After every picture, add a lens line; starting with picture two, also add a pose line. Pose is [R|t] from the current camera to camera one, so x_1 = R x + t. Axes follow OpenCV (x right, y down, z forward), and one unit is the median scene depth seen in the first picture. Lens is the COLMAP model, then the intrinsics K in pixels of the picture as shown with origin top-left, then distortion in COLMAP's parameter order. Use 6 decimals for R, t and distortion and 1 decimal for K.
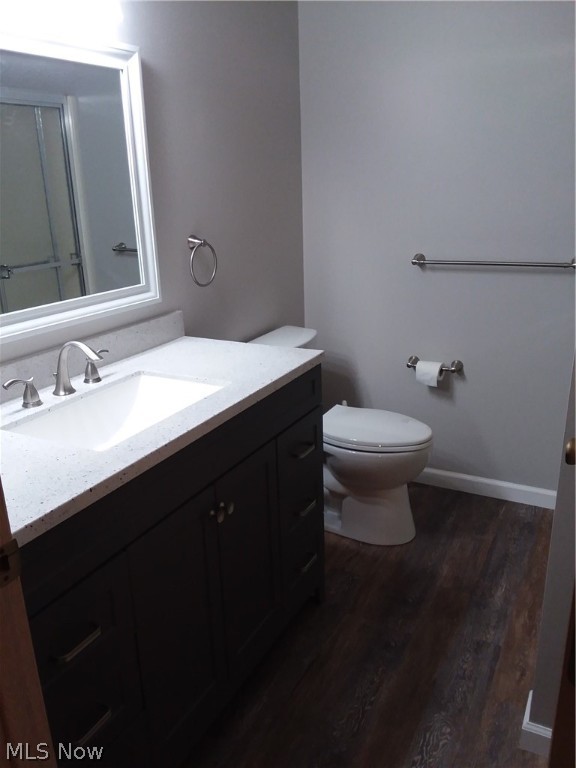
lens RADIAL K [[619.2, 0, 265.7], [0, 619.2, 389.1], [0, 0, 1]] dist [0.130290, -0.185410]
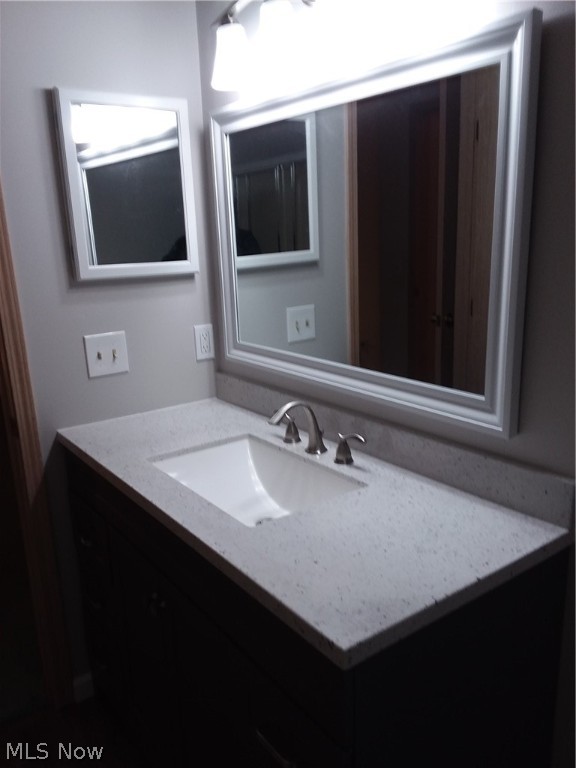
lens RADIAL K [[619.2, 0, 265.7], [0, 619.2, 389.1], [0, 0, 1]] dist [0.130290, -0.185410]
pose [[-0.418274, 0.277585, -0.864866, 0.550789], [-0.241081, 0.884083, 0.400346, -0.474425], [0.875744, 0.375957, -0.302868, 1.259736]]
